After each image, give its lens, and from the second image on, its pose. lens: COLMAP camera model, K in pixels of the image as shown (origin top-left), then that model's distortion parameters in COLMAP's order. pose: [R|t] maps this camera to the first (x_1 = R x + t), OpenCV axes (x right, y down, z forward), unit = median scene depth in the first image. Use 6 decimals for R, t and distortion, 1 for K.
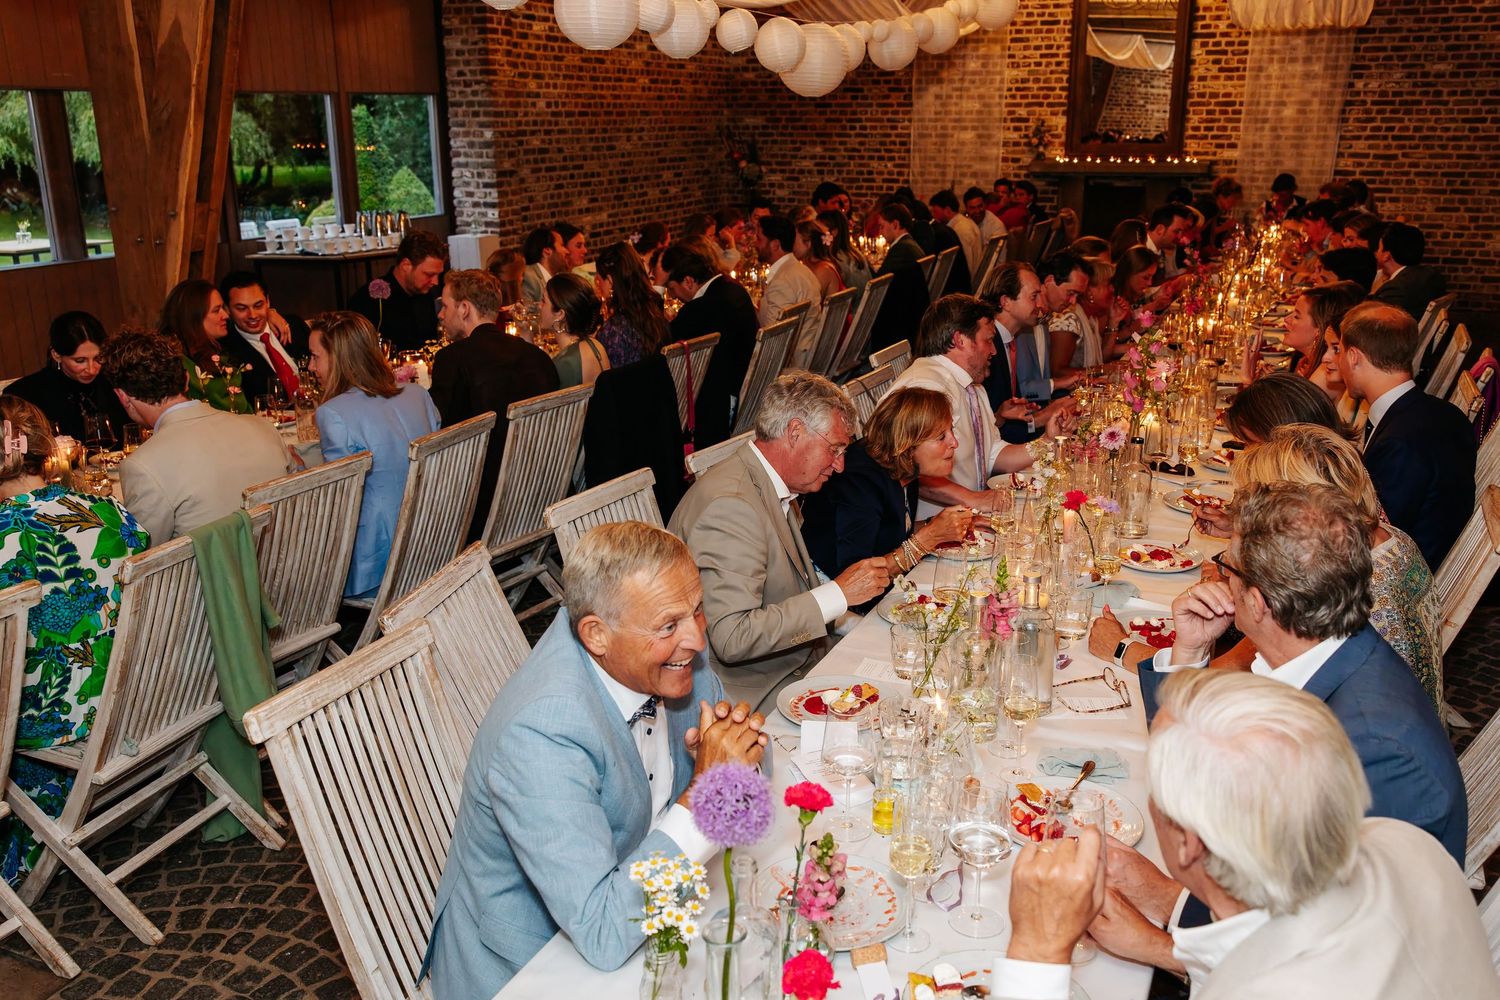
lens RADIAL K [[1221.0, 0, 749.4], [0, 1221.0, 496.9], [0, 0, 1]] dist [-0.009375, 0.000955]
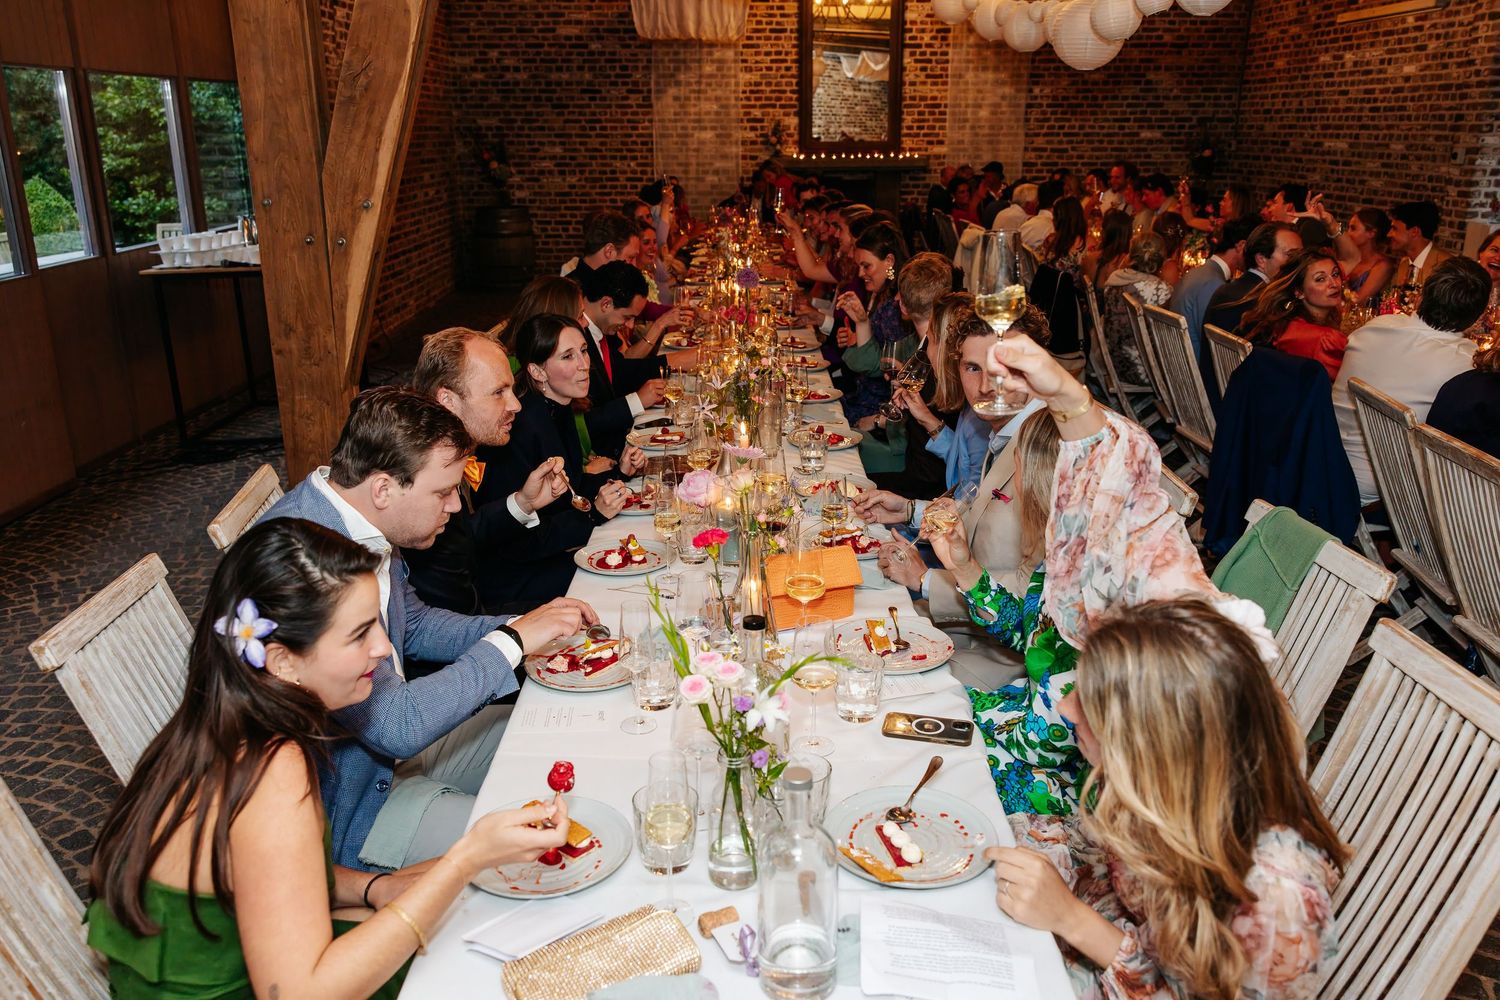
lens RADIAL K [[1221.0, 0, 740.7], [0, 1221.0, 506.8], [0, 0, 1]] dist [-0.009375, 0.000955]
pose [[0.910537, -0.123247, 0.394629, -0.265263], [0.122608, 0.992089, 0.026944, -0.000746], [-0.394828, 0.023851, 0.918445, 0.022997]]
